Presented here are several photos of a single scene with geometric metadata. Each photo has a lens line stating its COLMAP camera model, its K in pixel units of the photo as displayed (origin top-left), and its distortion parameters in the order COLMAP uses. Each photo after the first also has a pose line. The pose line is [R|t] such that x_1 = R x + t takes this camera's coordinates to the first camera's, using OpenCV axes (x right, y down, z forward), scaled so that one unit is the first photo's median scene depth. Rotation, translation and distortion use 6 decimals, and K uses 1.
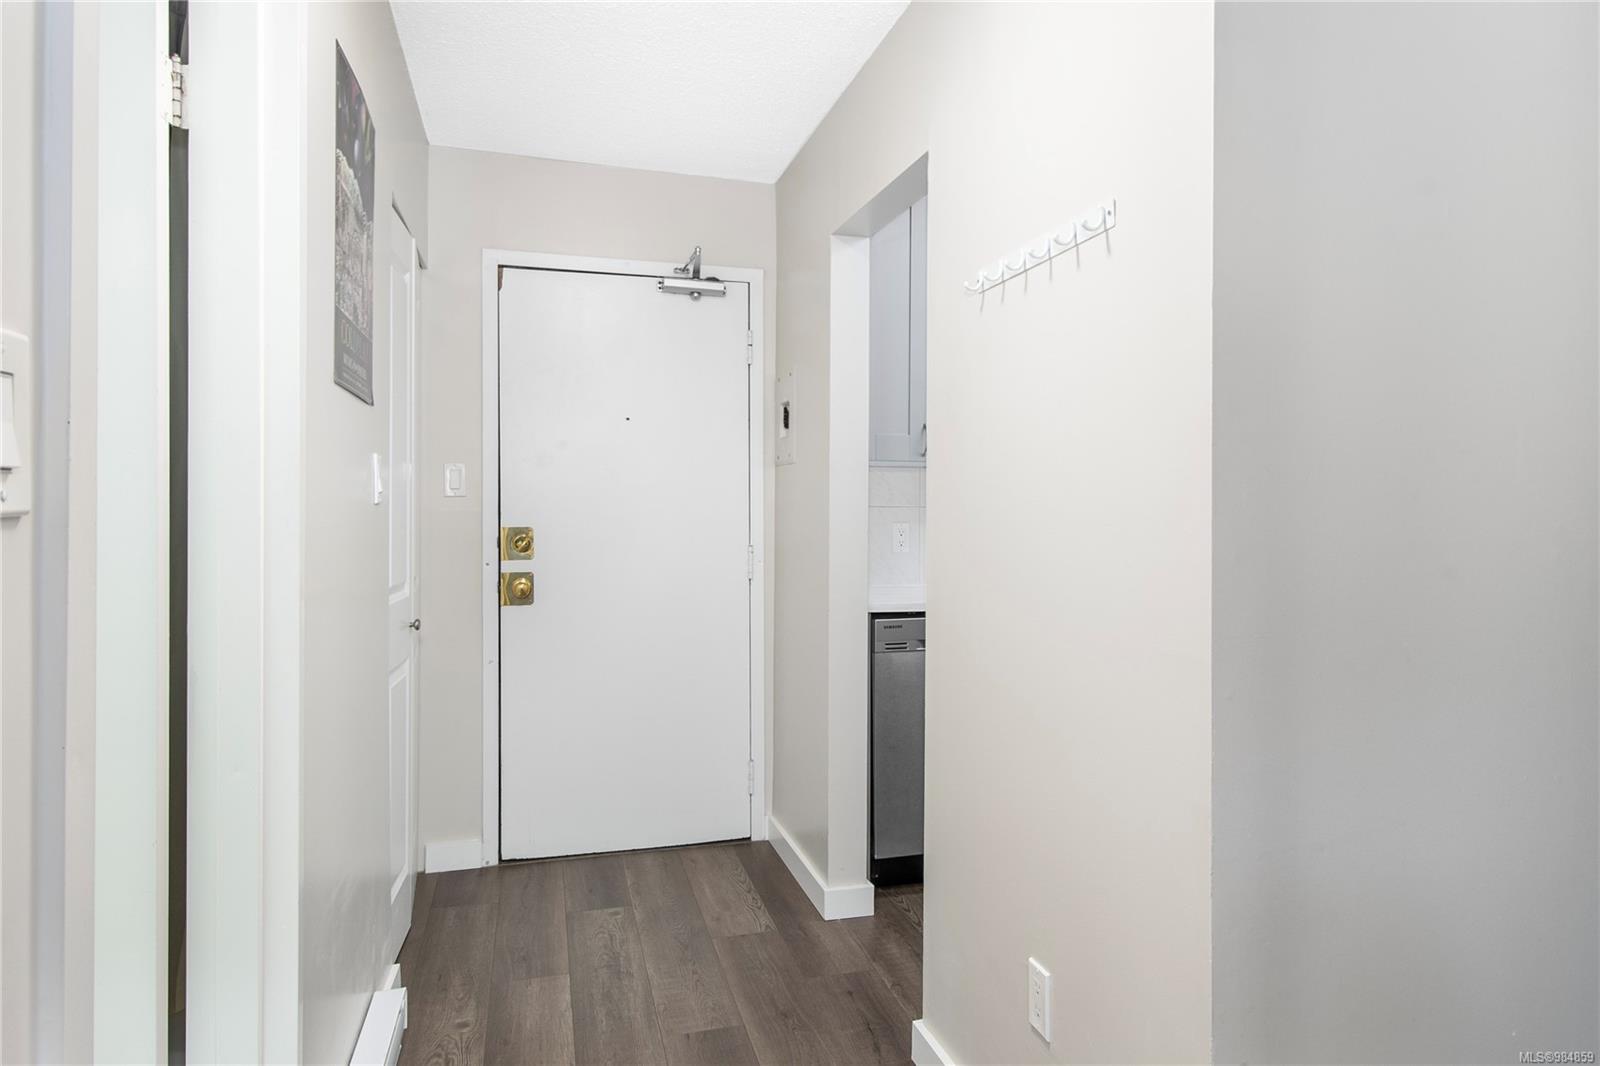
lens RADIAL K [[960.5, 0, 799.8], [0, 960.5, 530.0], [0, 0, 1]] dist [0.003158, -0.009101]
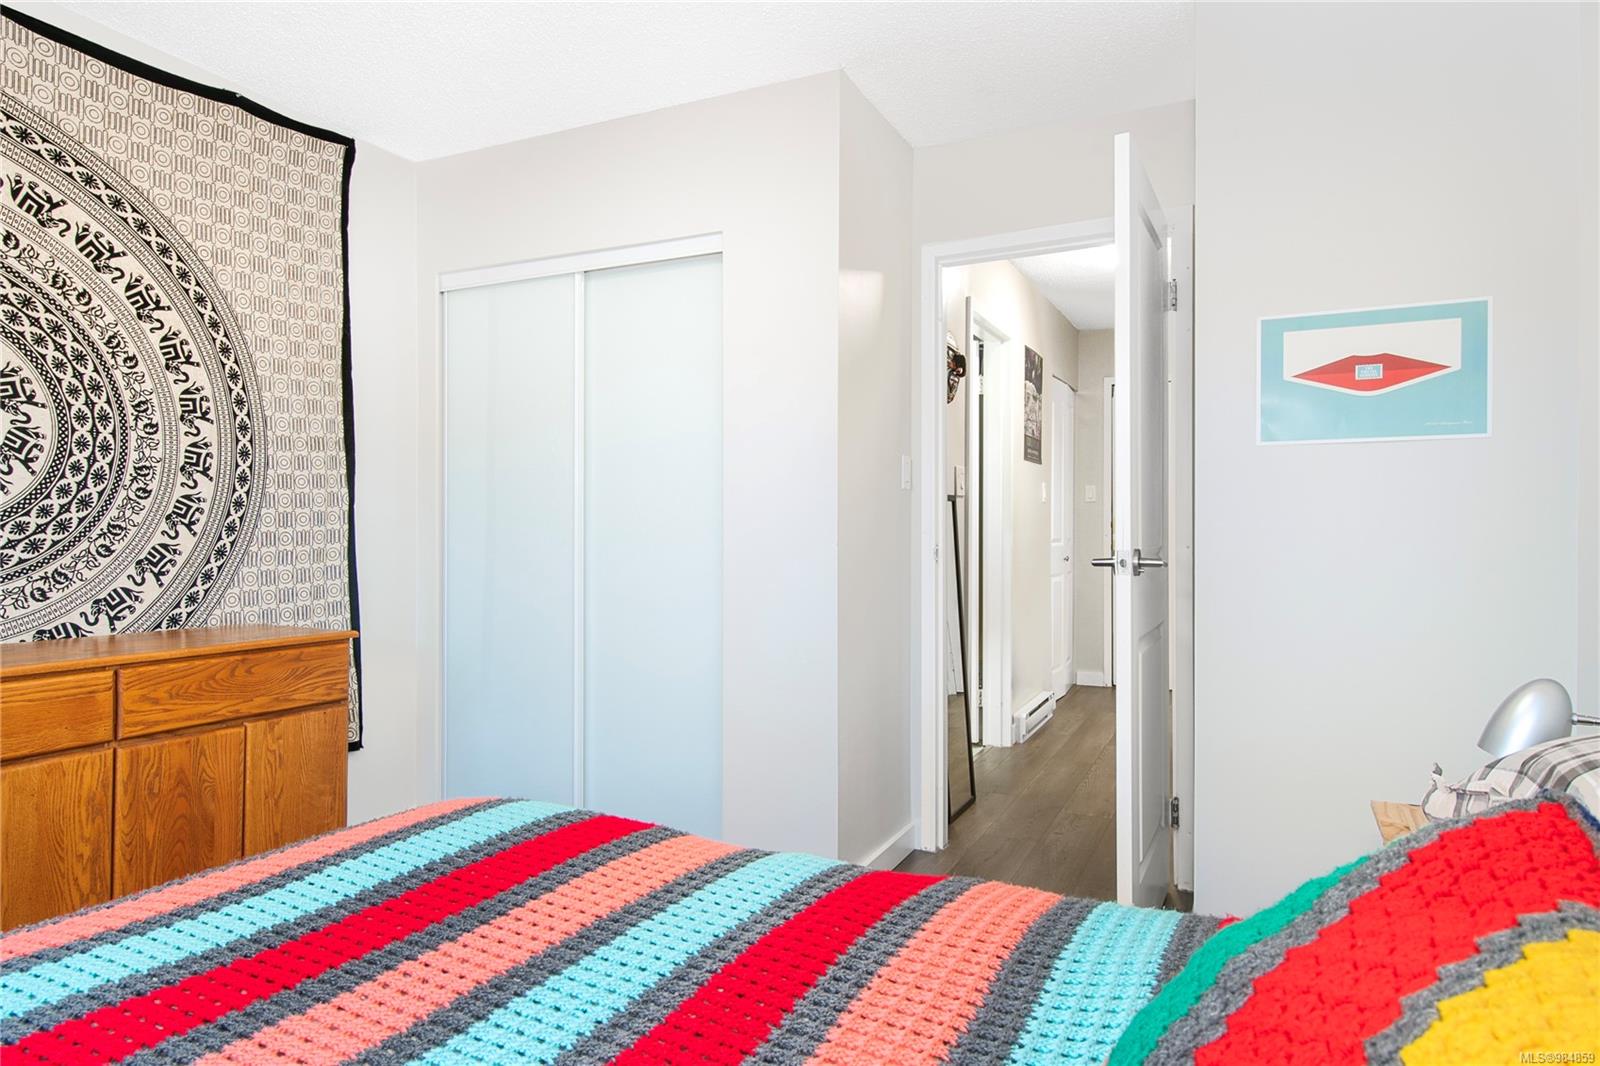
lens RADIAL K [[960.5, 0, 800.3], [0, 960.5, 530.6], [0, 0, 1]] dist [0.003158, -0.009101]
pose [[0.741361, 0.002279, -0.671103, 0.716658], [-0.010823, 0.999905, -0.008560, 0.071004], [0.671019, 0.013609, 0.741315, -1.196898]]
